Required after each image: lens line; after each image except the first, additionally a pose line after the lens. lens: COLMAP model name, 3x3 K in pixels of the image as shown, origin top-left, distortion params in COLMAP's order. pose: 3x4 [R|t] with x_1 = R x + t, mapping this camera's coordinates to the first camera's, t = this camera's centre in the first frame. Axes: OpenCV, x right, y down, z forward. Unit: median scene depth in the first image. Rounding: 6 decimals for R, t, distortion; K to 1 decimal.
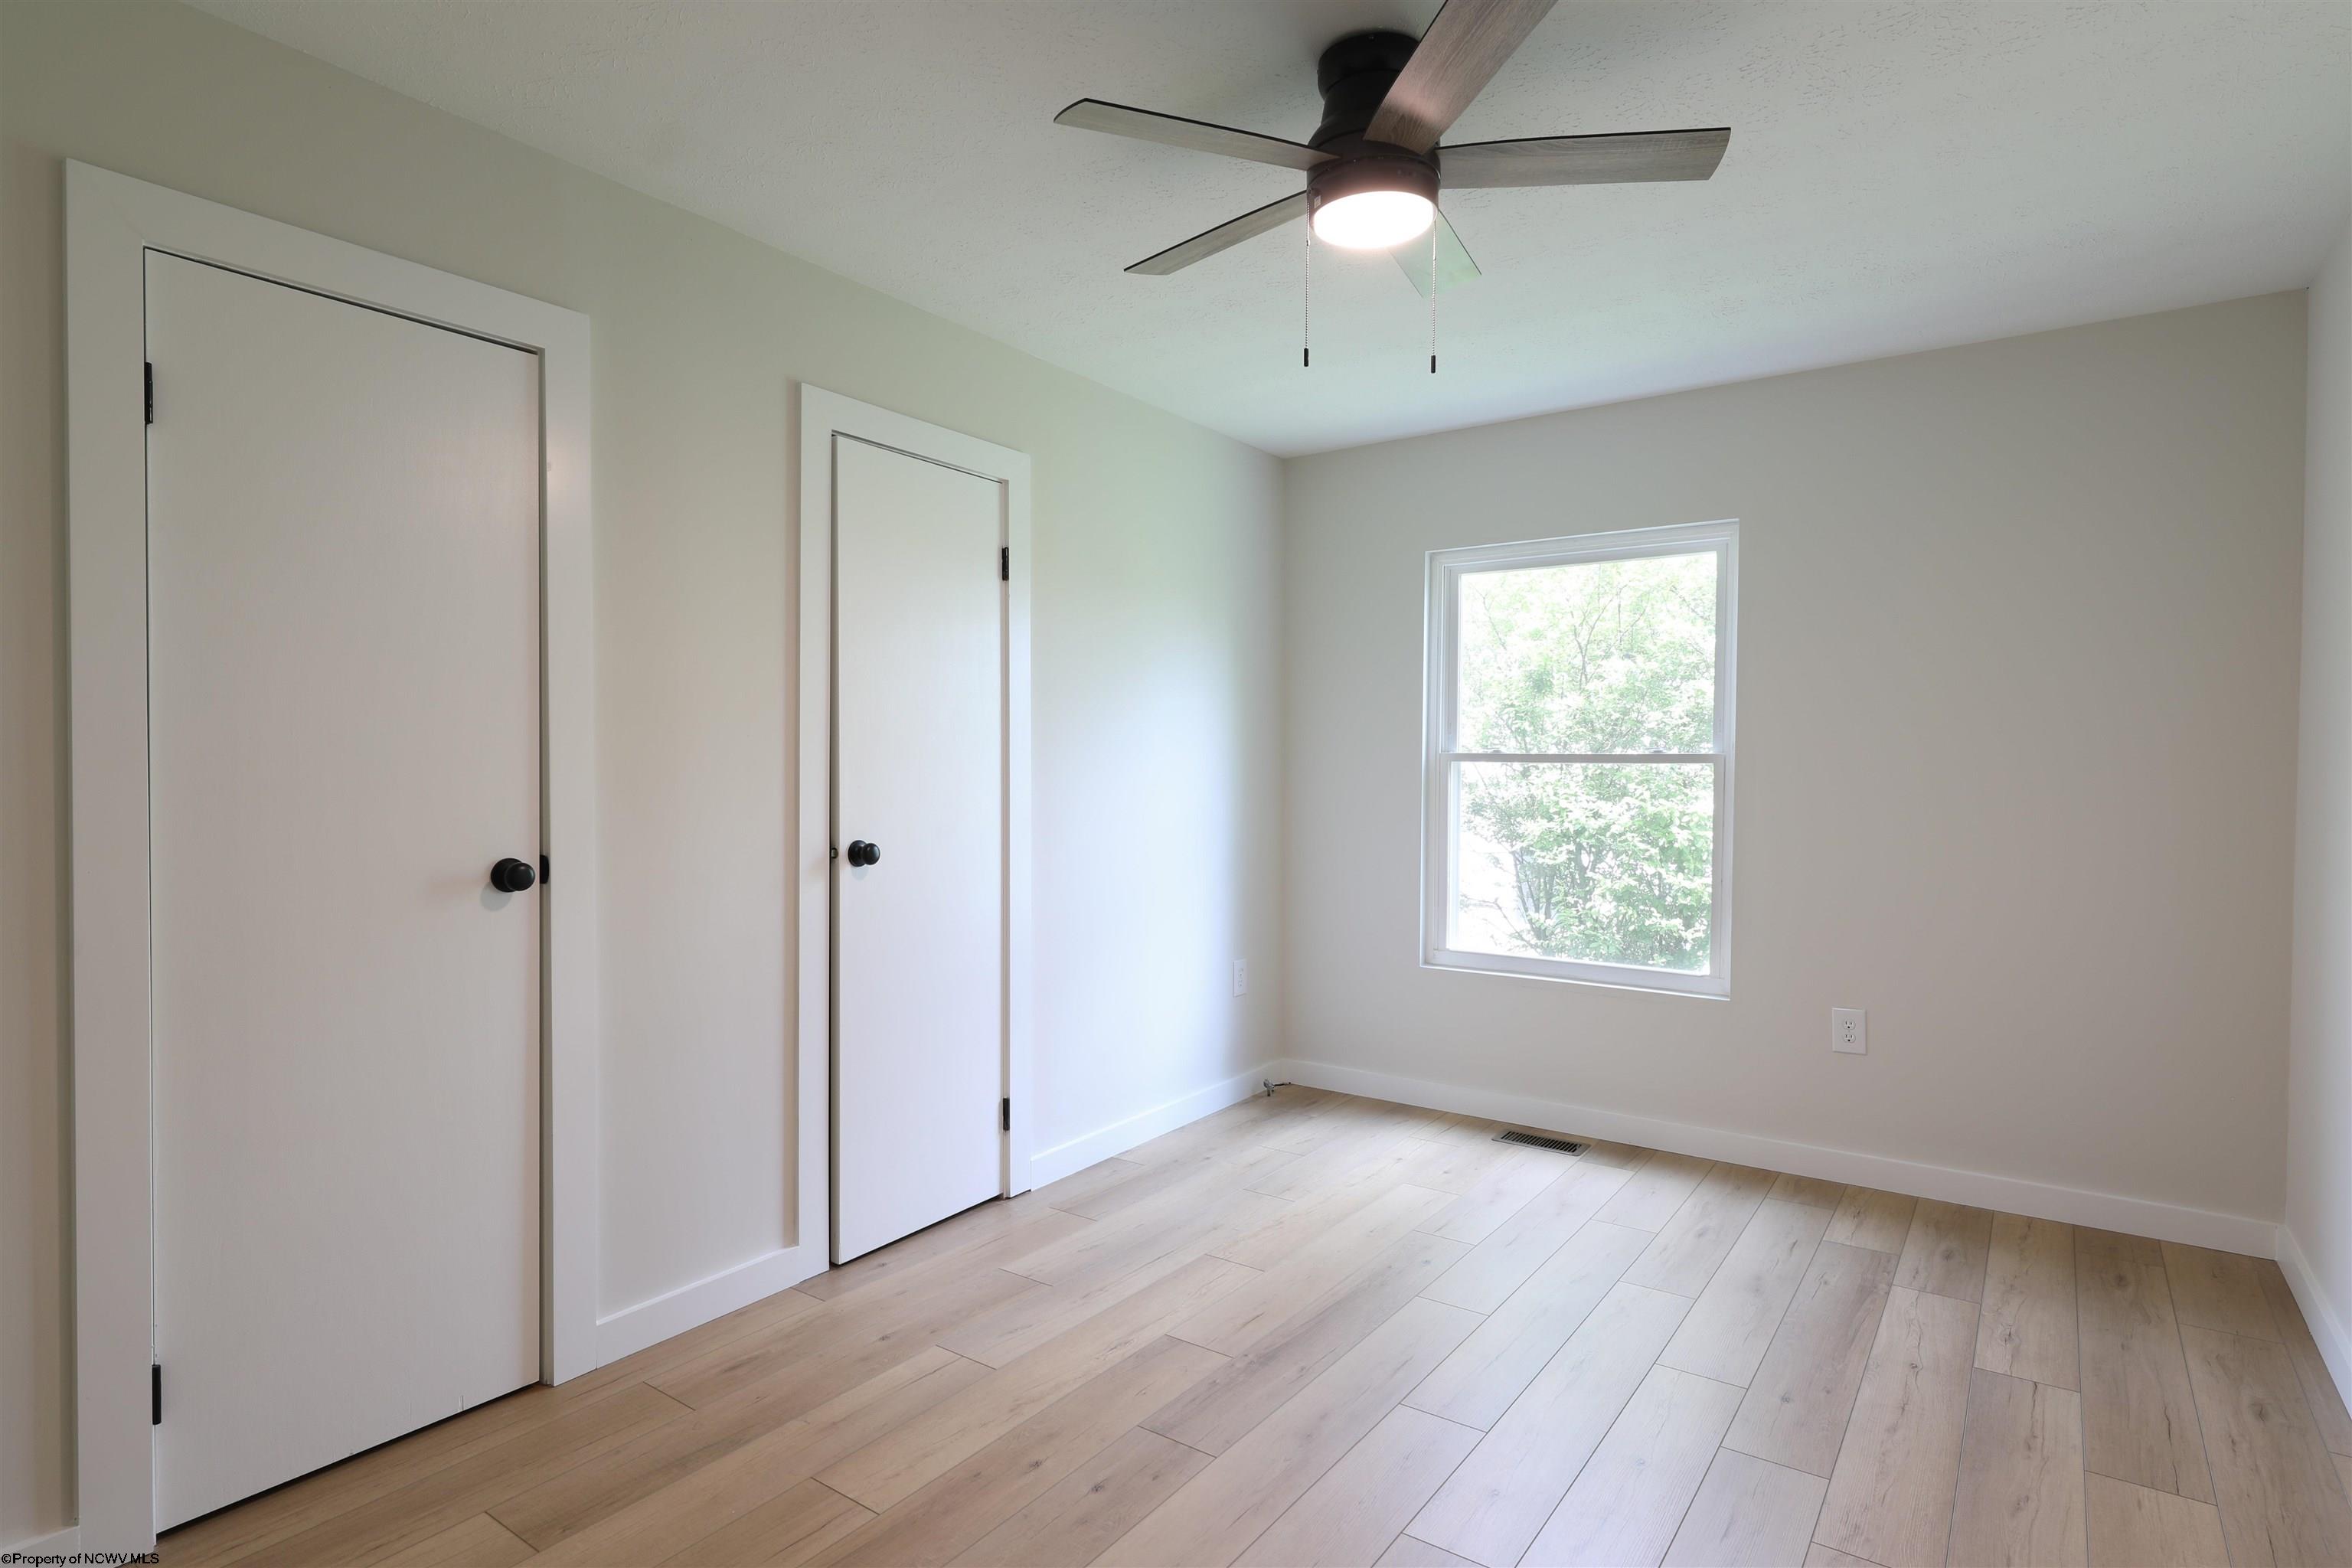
lens RADIAL K [[1228.5, 0, 1176.0], [0, 1228.5, 784.0], [0, 0, 1]] dist [0.015831, 0.000087]
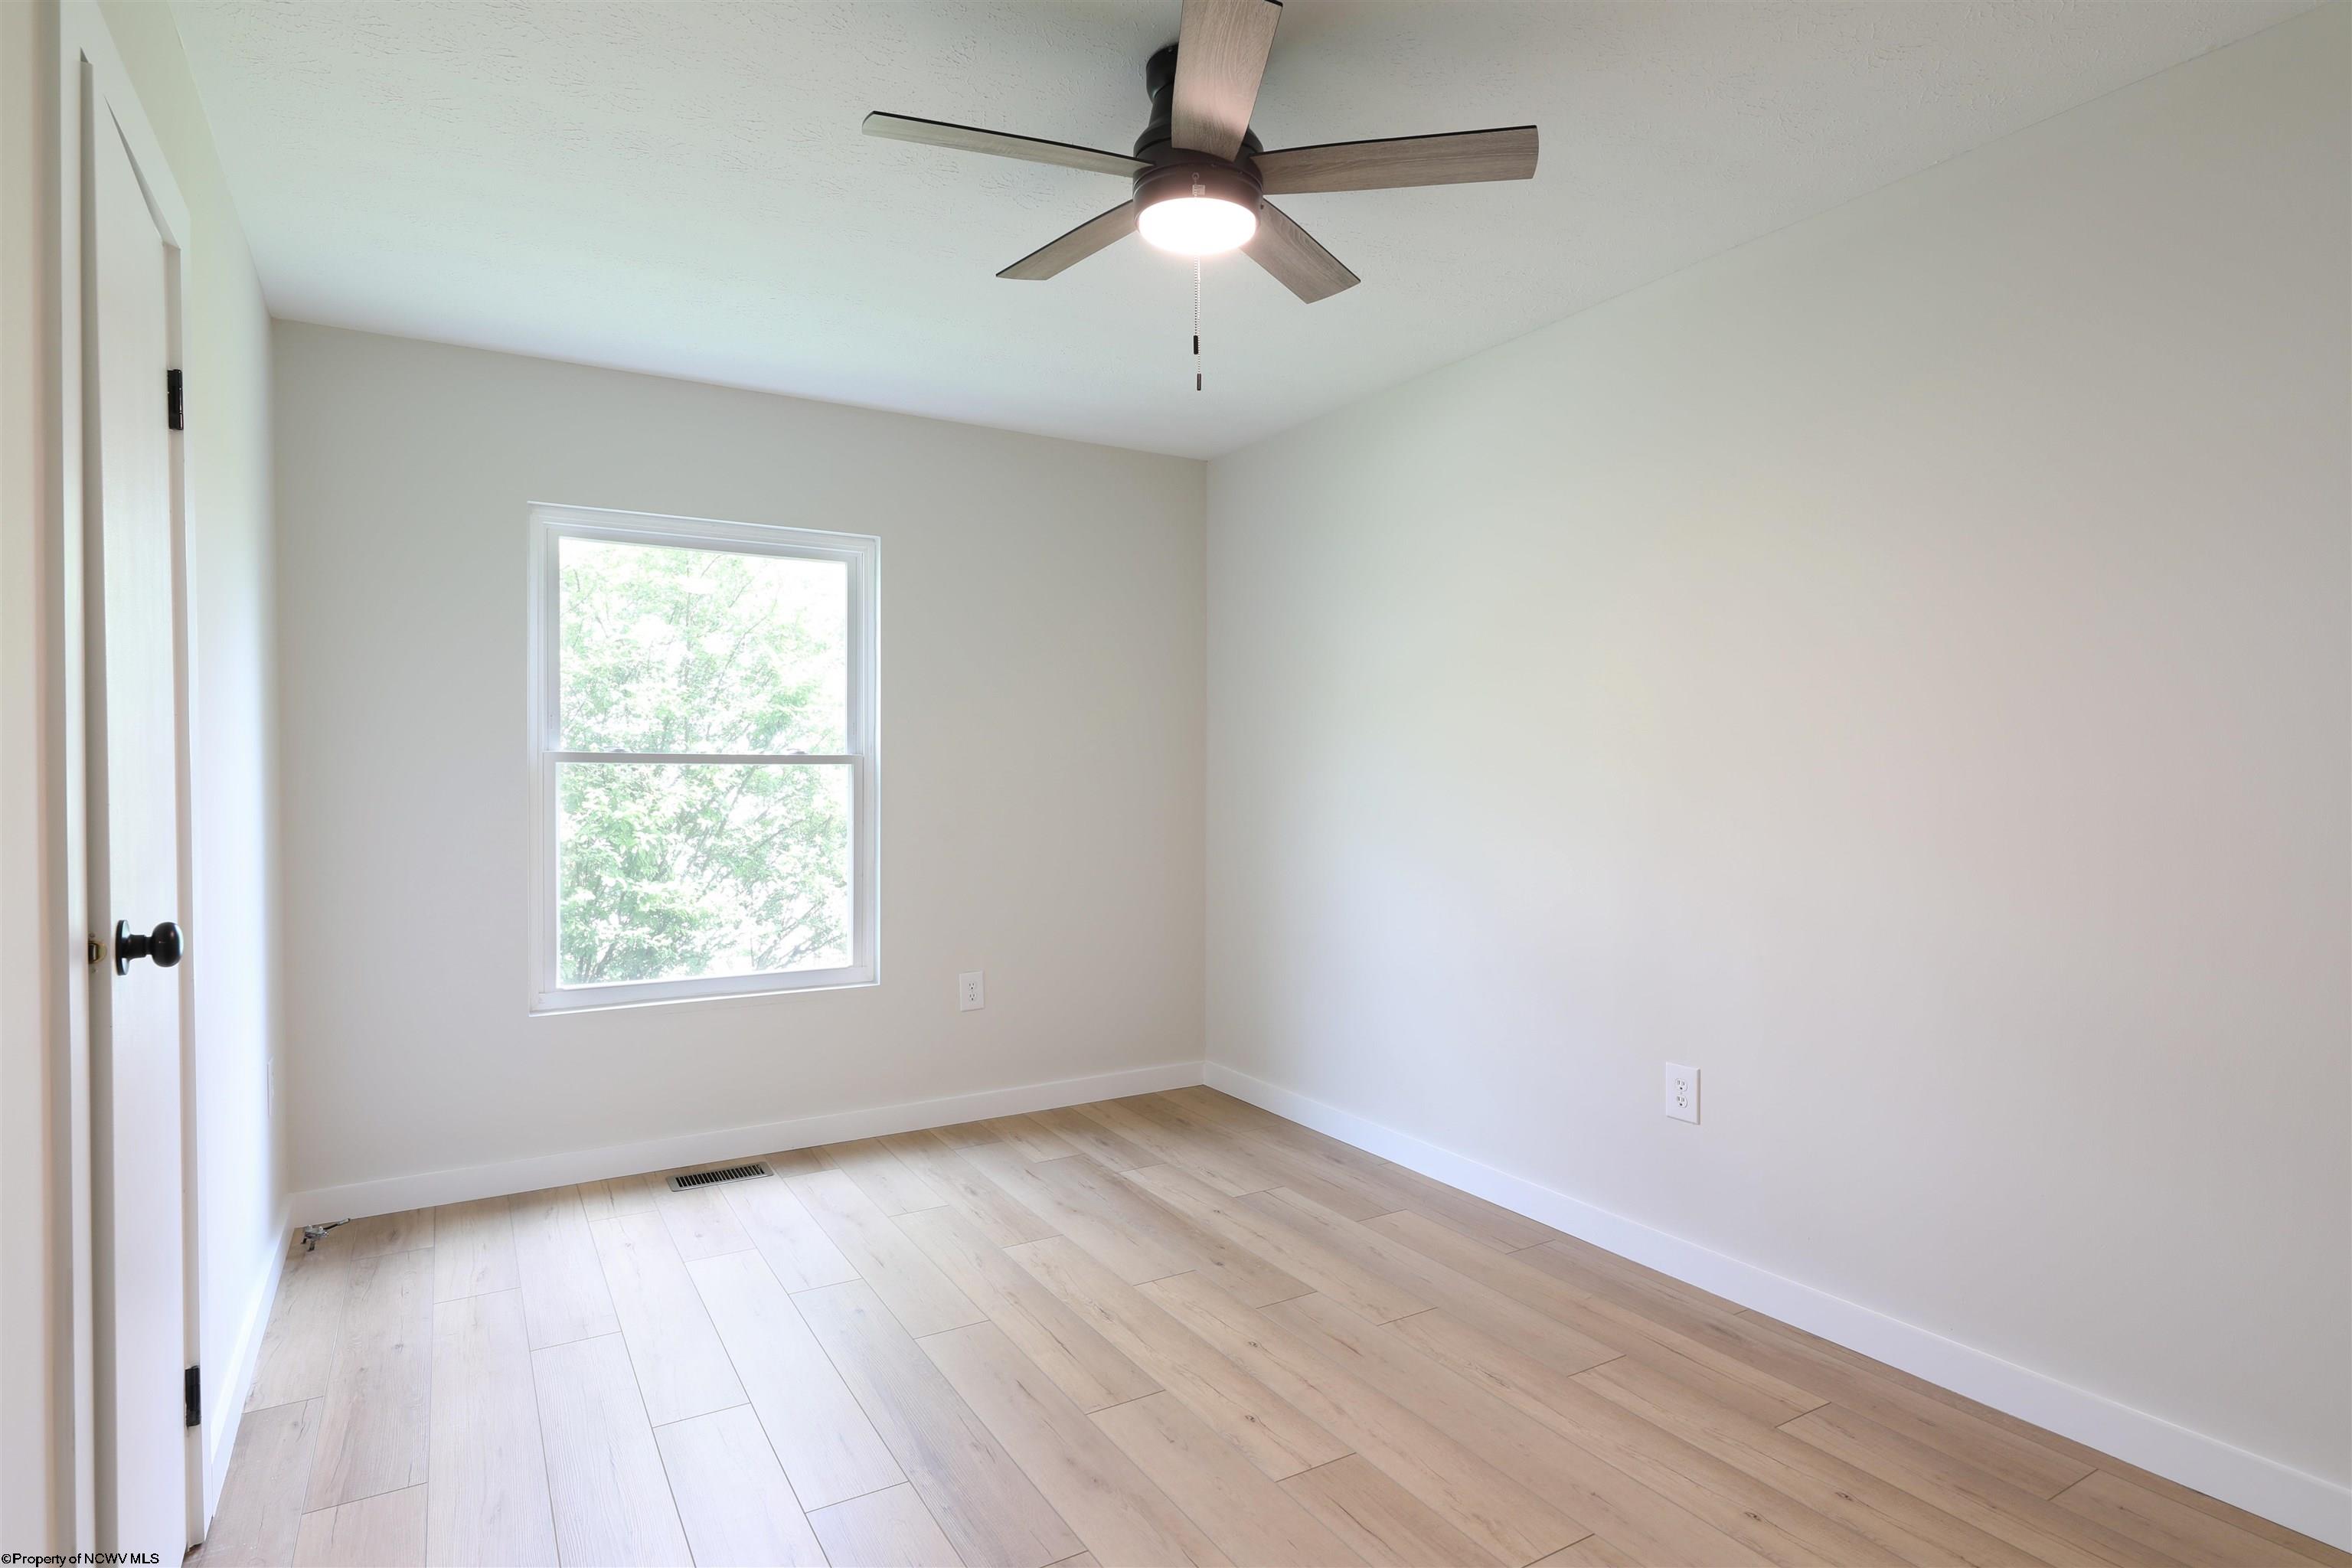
lens RADIAL K [[1228.5, 0, 1176.0], [0, 1228.5, 784.0], [0, 0, 1]] dist [0.015831, 0.000087]
pose [[0.403780, -0.015273, 0.914729, -0.468051], [0.016724, 0.999817, 0.009311, -0.005081], [-0.914703, 0.011538, 0.403961, 0.365753]]
